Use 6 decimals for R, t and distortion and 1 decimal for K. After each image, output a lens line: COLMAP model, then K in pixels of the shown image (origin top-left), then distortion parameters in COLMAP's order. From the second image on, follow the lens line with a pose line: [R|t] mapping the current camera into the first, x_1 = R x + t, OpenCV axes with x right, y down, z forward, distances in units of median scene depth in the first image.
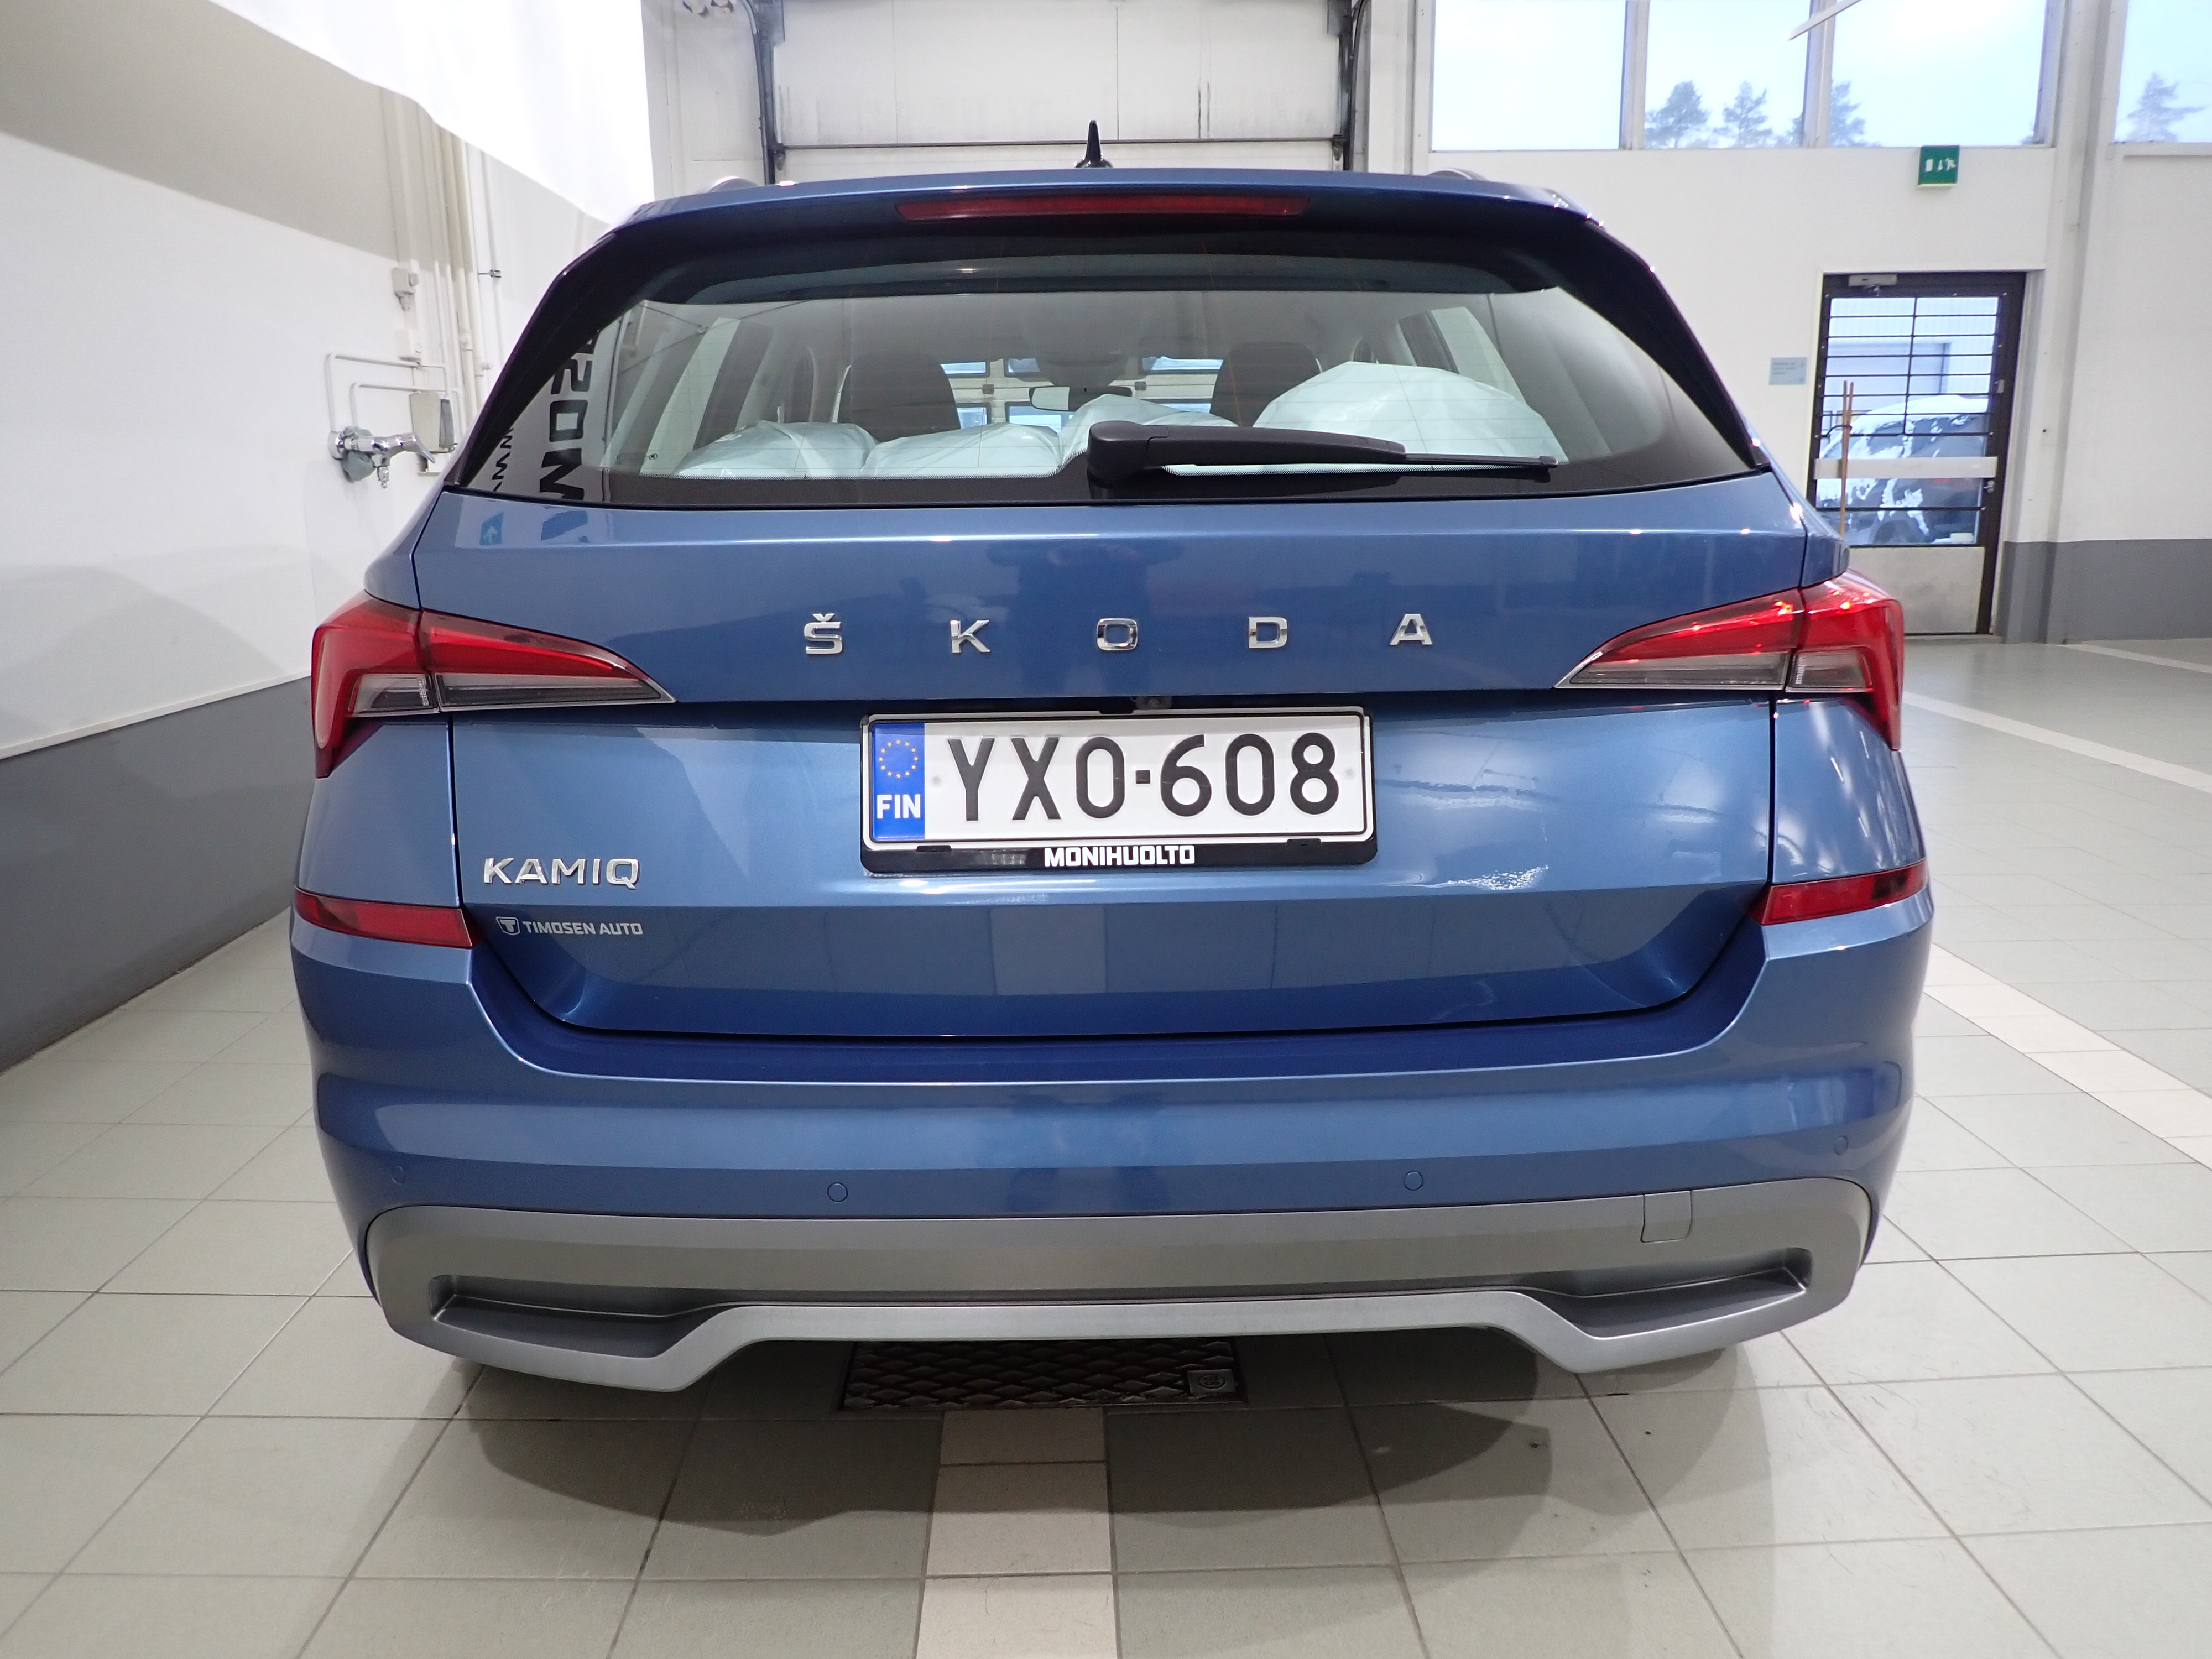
lens RADIAL K [[1613.3, 0, 1104.8], [0, 1613.3, 833.5], [0, 0, 1]] dist [-0.006194, -0.002108]
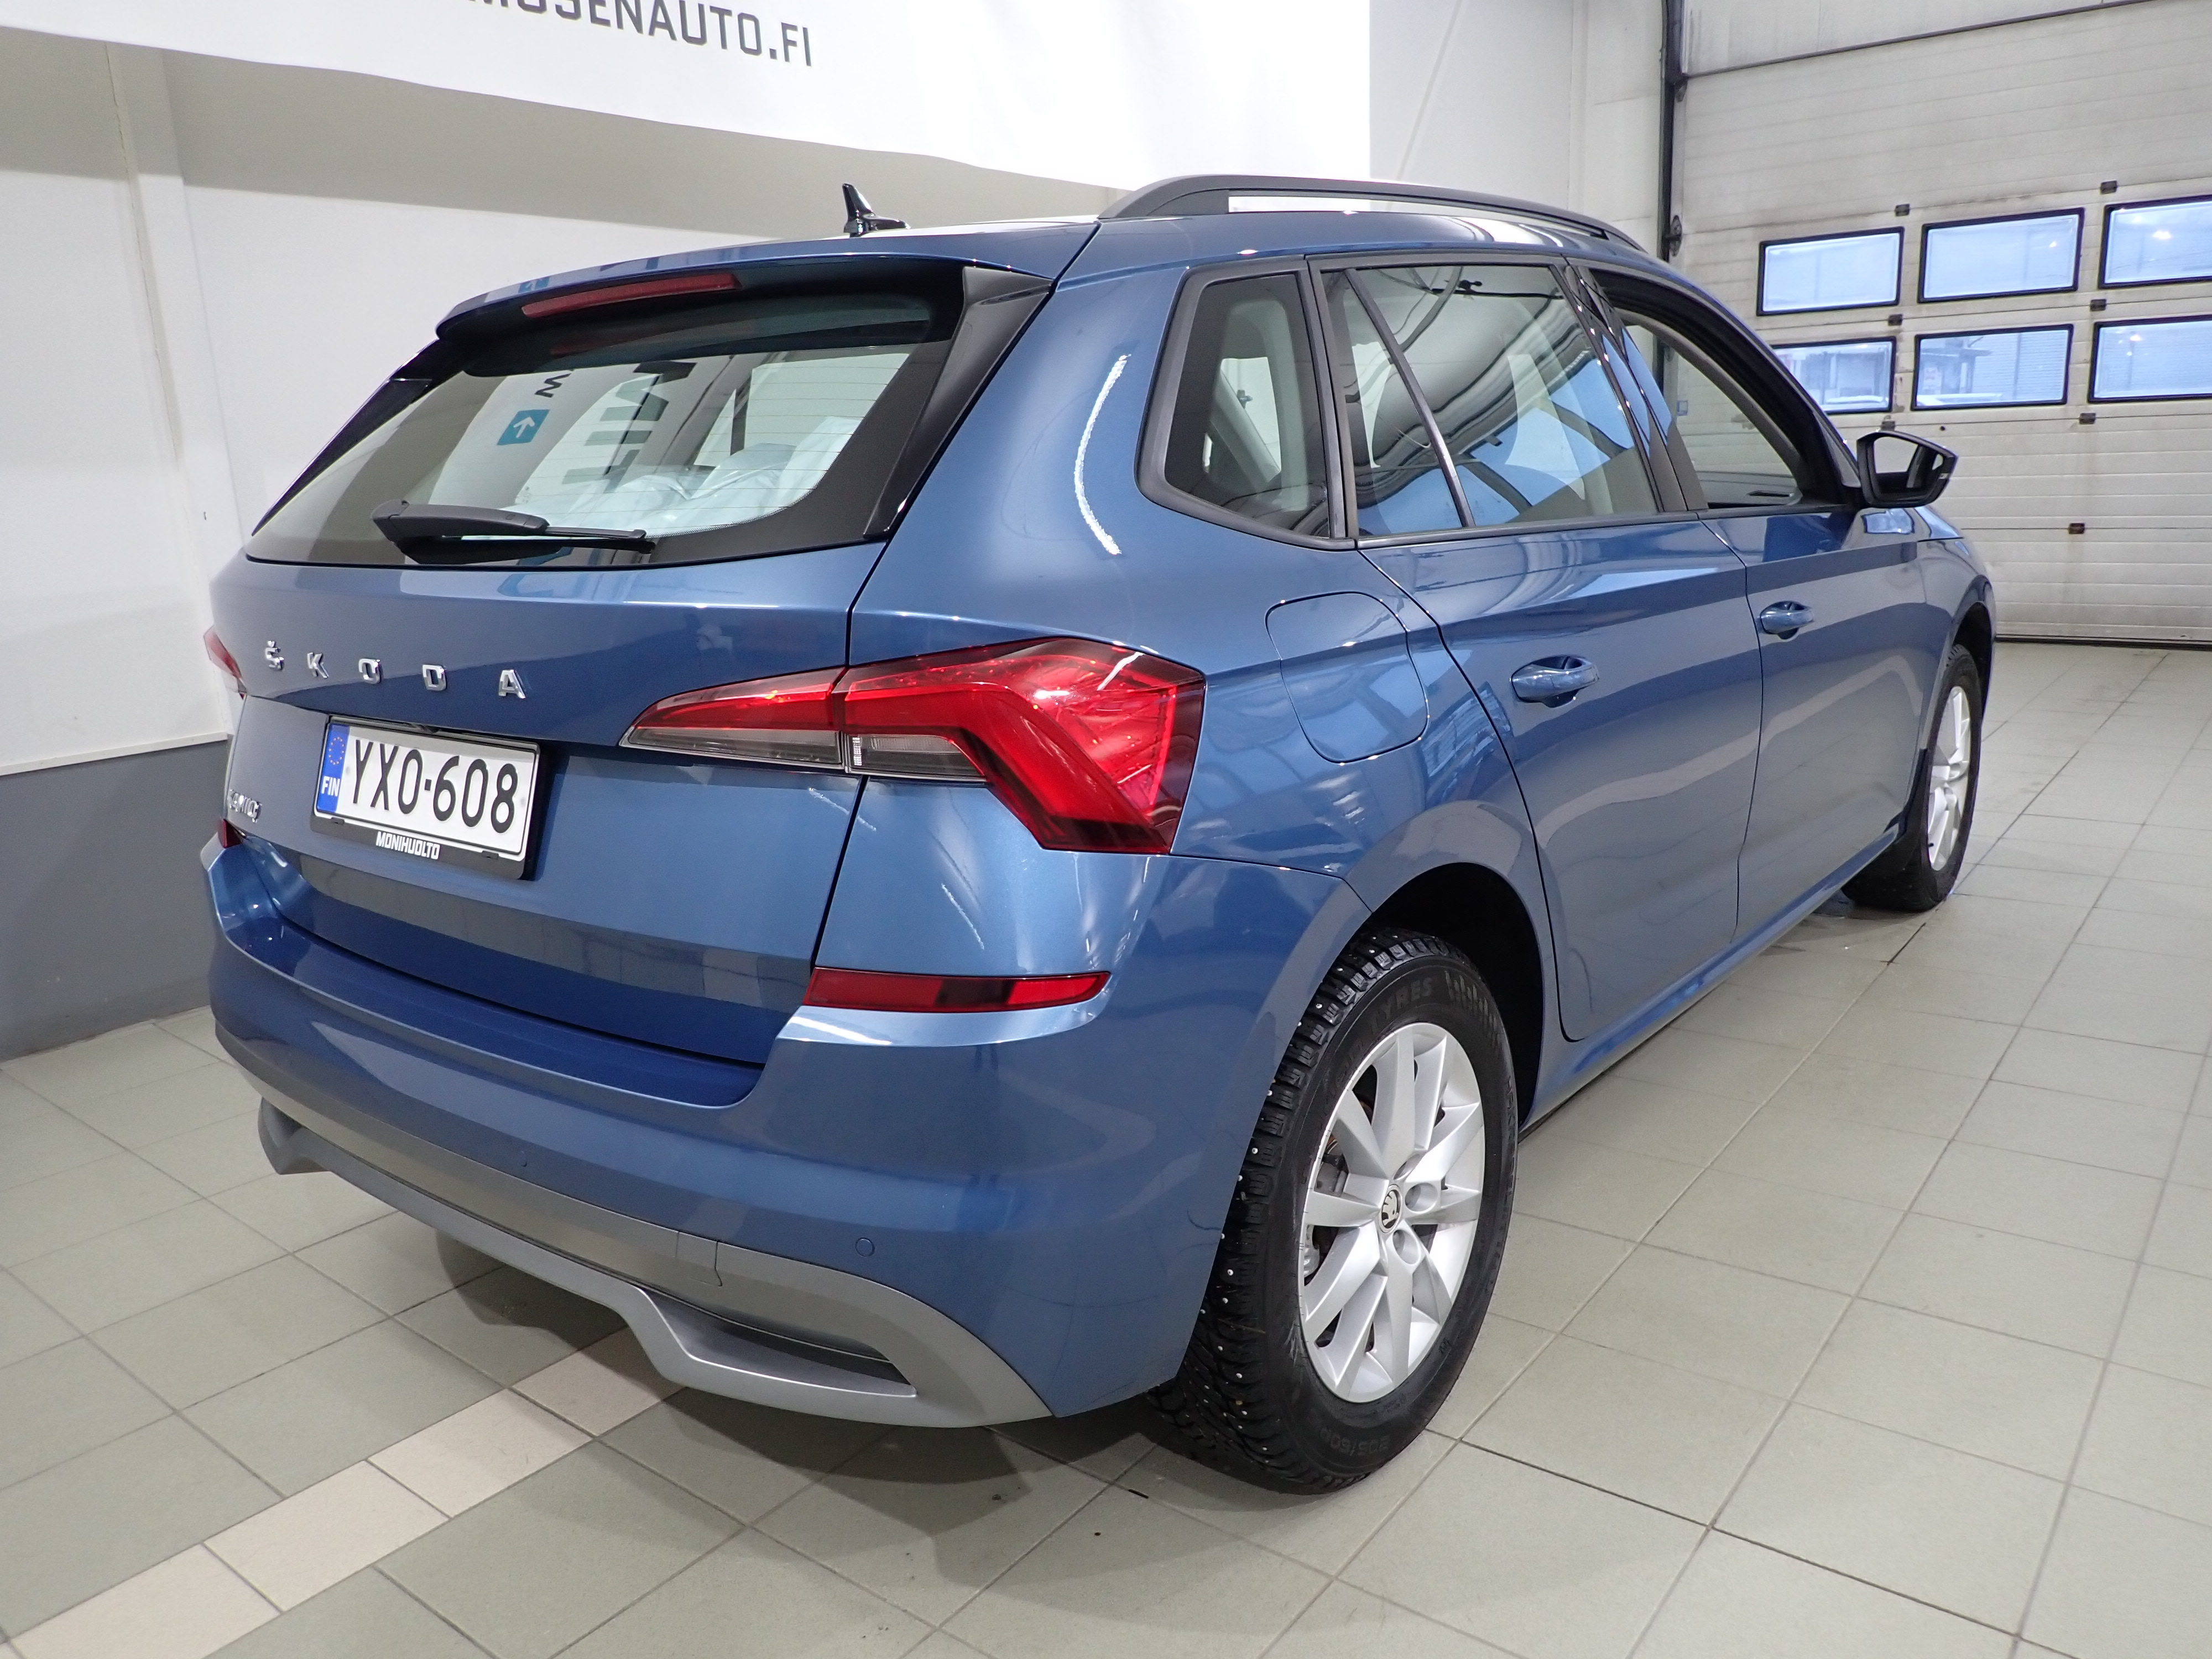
lens RADIAL K [[1613.3, 0, 1107.5], [0, 1613.3, 823.1], [0, 0, 1]] dist [-0.006194, -0.002108]
pose [[0.769529, 0.128588, -0.625532, 1.204977], [-0.106719, 0.991638, 0.072561, -0.151529], [0.629632, 0.010919, 0.776817, 0.364379]]
